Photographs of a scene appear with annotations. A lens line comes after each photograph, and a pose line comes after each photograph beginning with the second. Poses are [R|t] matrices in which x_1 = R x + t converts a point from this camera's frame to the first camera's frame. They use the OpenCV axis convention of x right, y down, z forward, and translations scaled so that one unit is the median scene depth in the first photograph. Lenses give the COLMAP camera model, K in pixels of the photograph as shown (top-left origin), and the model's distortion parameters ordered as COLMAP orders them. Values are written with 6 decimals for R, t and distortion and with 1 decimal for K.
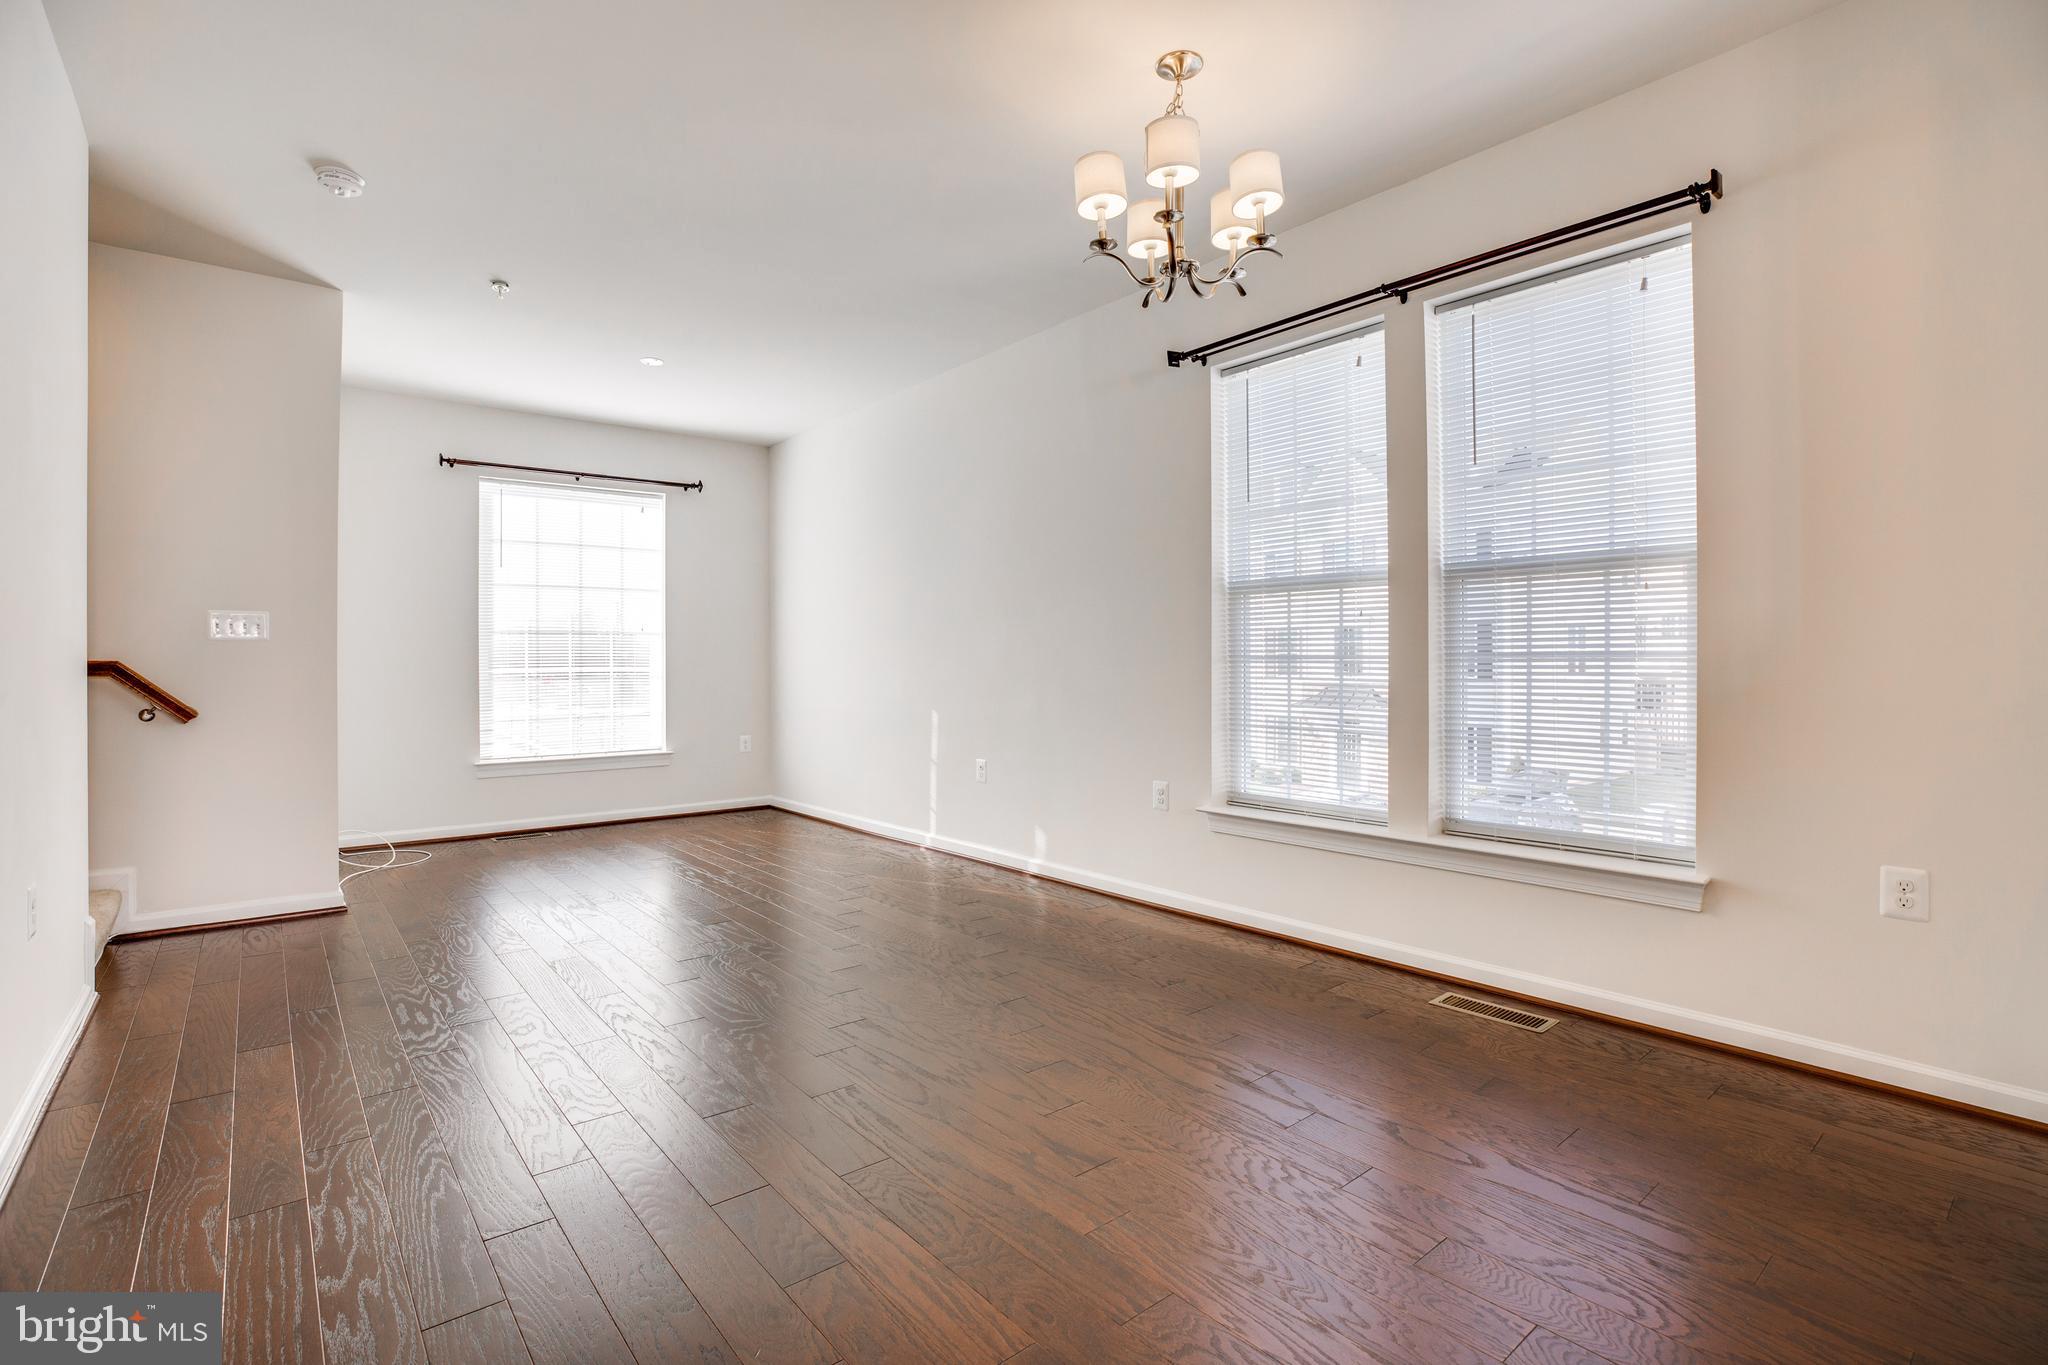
lens RADIAL K [[957.7, 0, 1017.6], [0, 957.7, 665.8], [0, 0, 1]] dist [-0.040768, 0.012316]
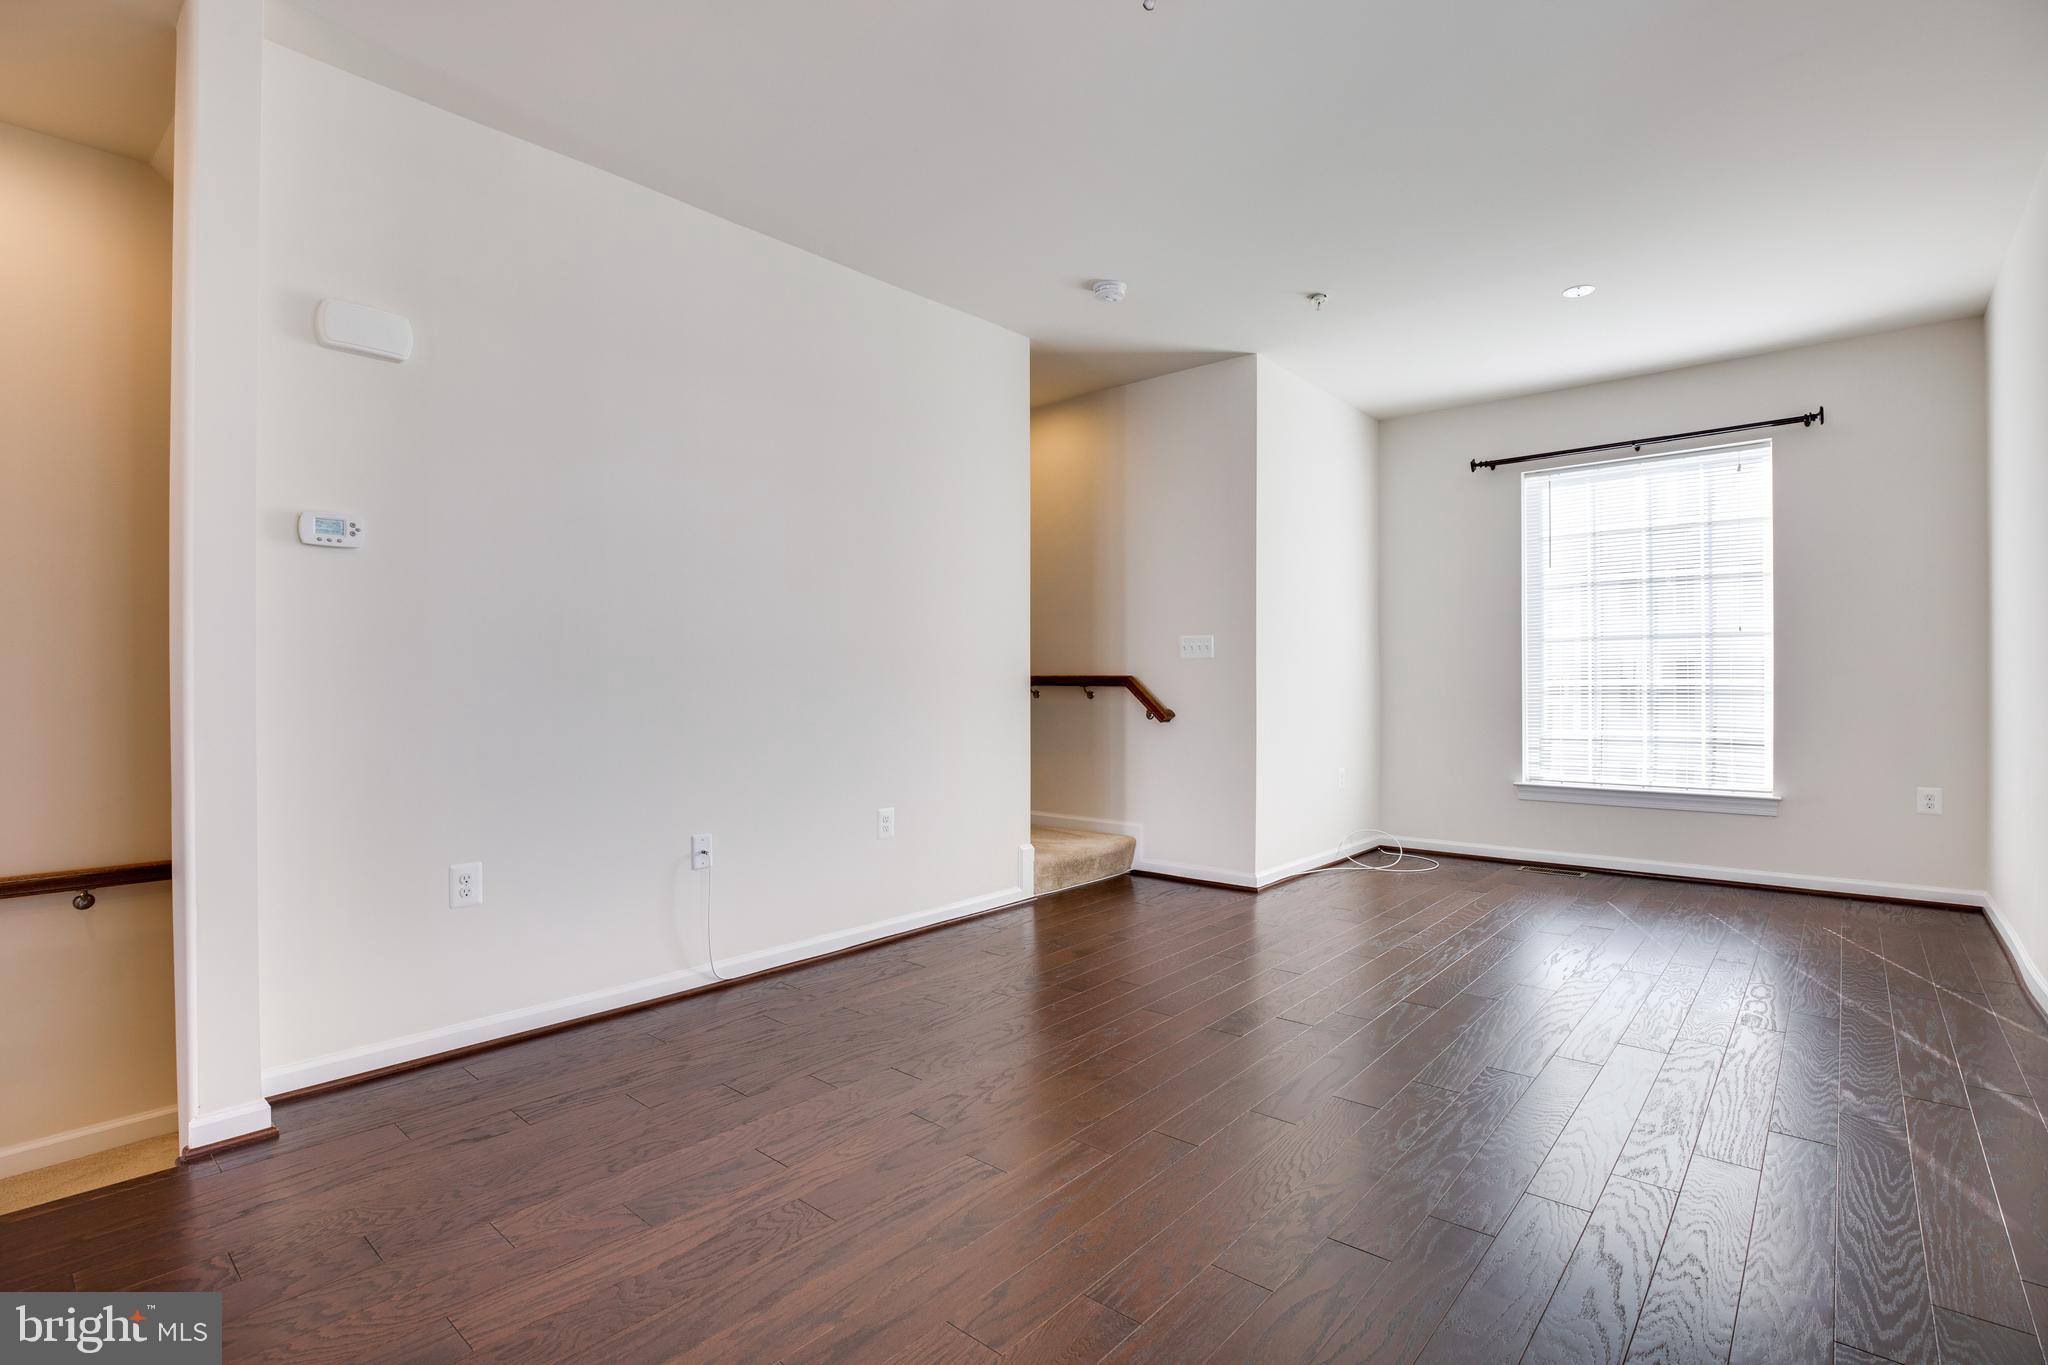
lens RADIAL K [[948.9, 0, 997.9], [0, 948.9, 689.6], [0, 0, 1]] dist [-0.021277, -0.000243]
pose [[0.146359, 0.014349, -0.989128, 0.312099], [0.002800, 0.999885, 0.014919, -0.003850], [0.989228, -0.004953, 0.146302, 0.404939]]
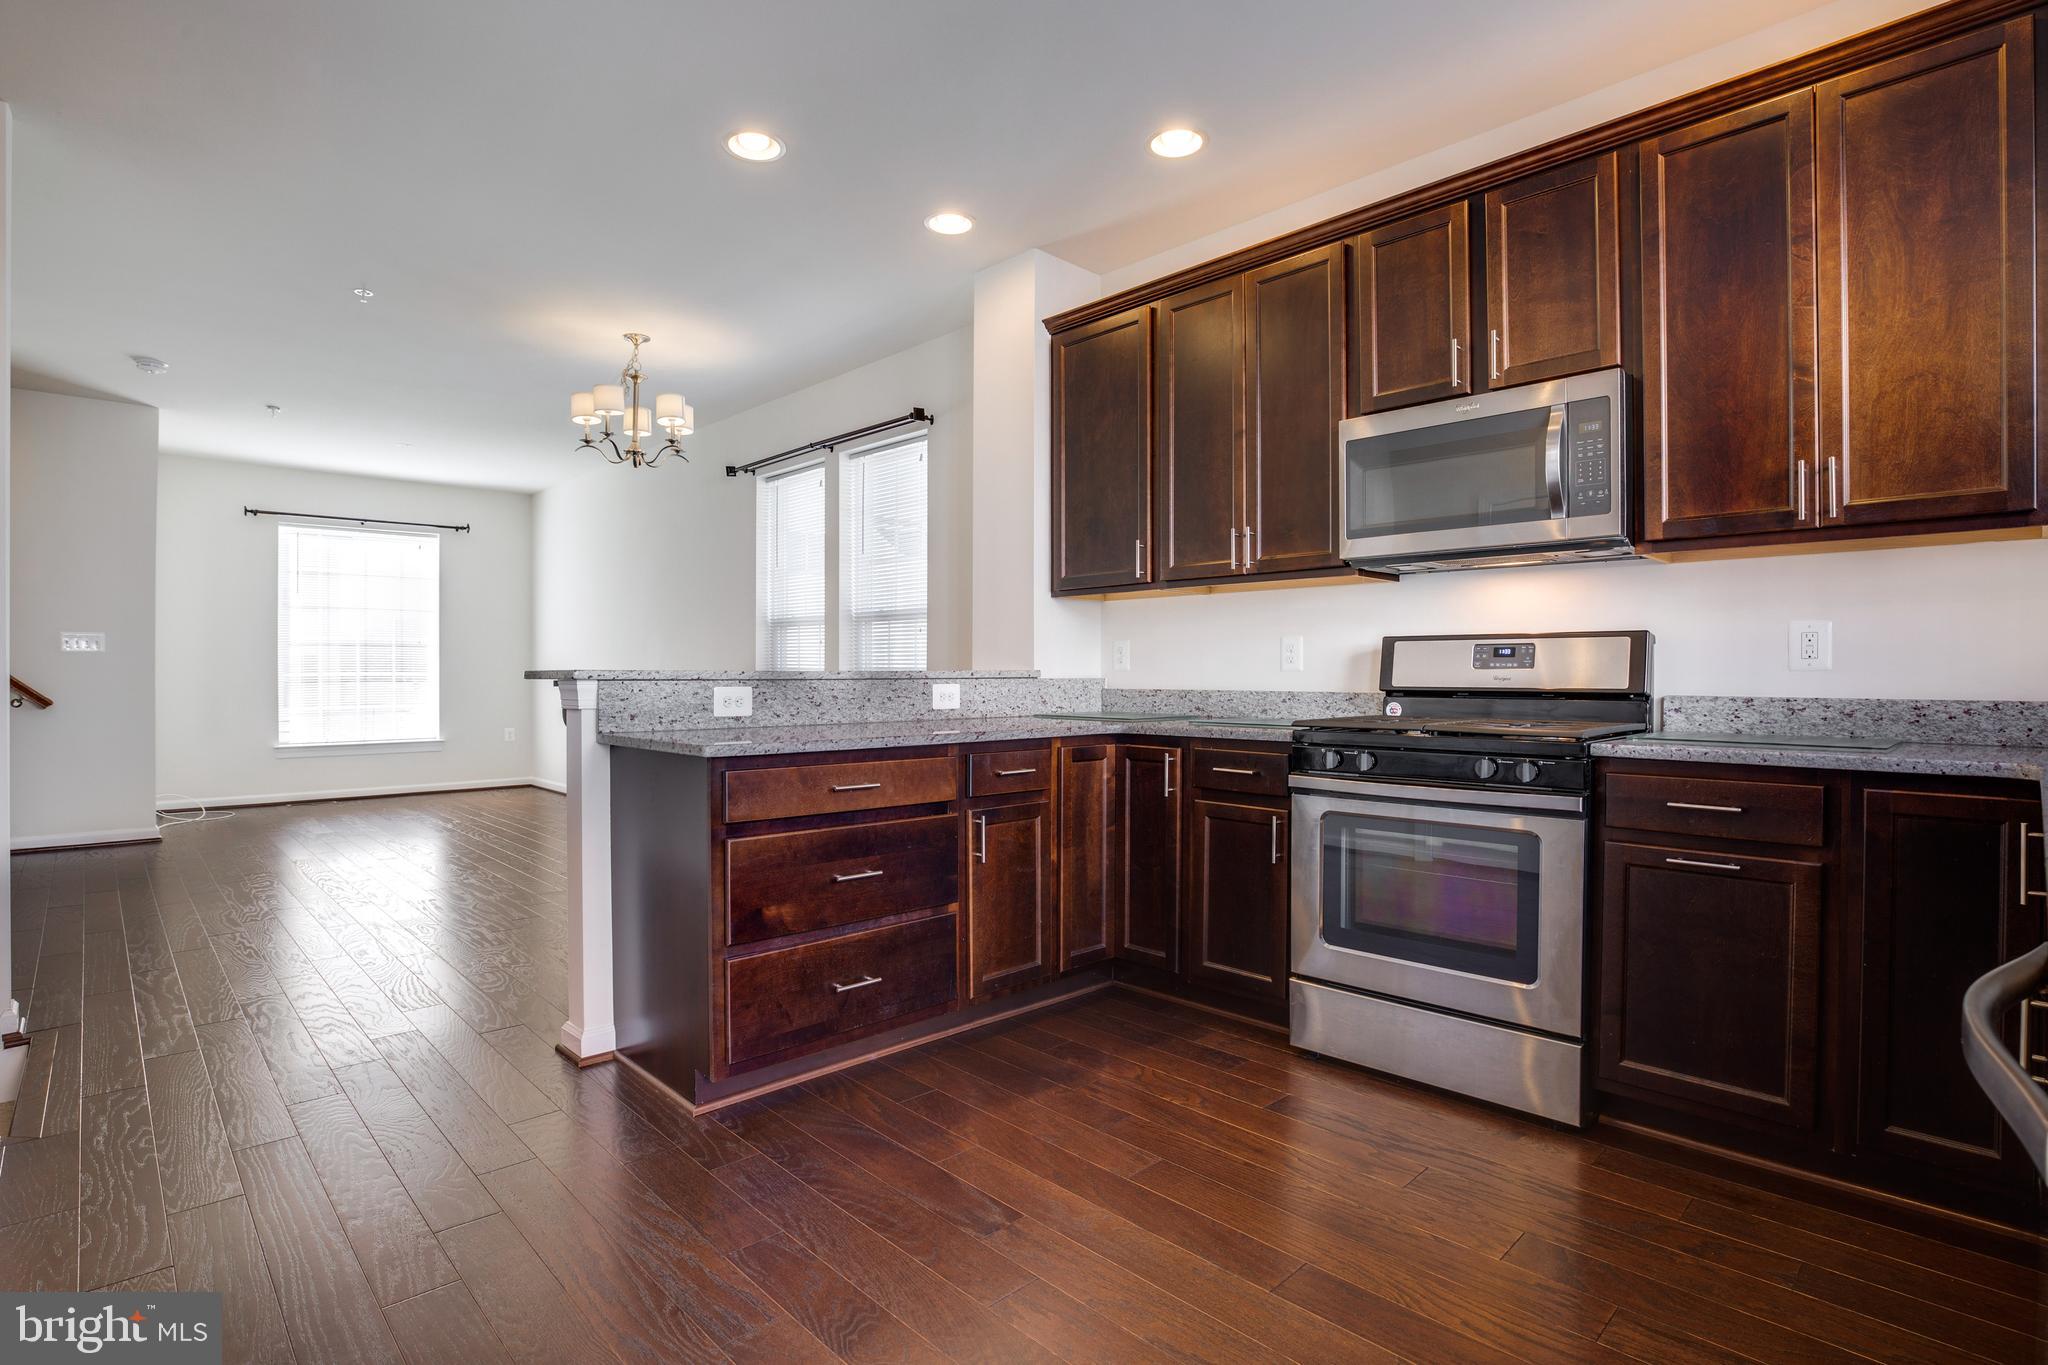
lens RADIAL K [[1013.2, 0, 1000.7], [0, 1013.2, 679.8], [0, 0, 1]] dist [-0.014527, 0.000837]
pose [[0.998380, 0.006381, 0.056545, 0.379488], [-0.006682, 0.999964, 0.005136, -0.001438], [-0.056511, -0.005506, 0.998387, -0.476699]]
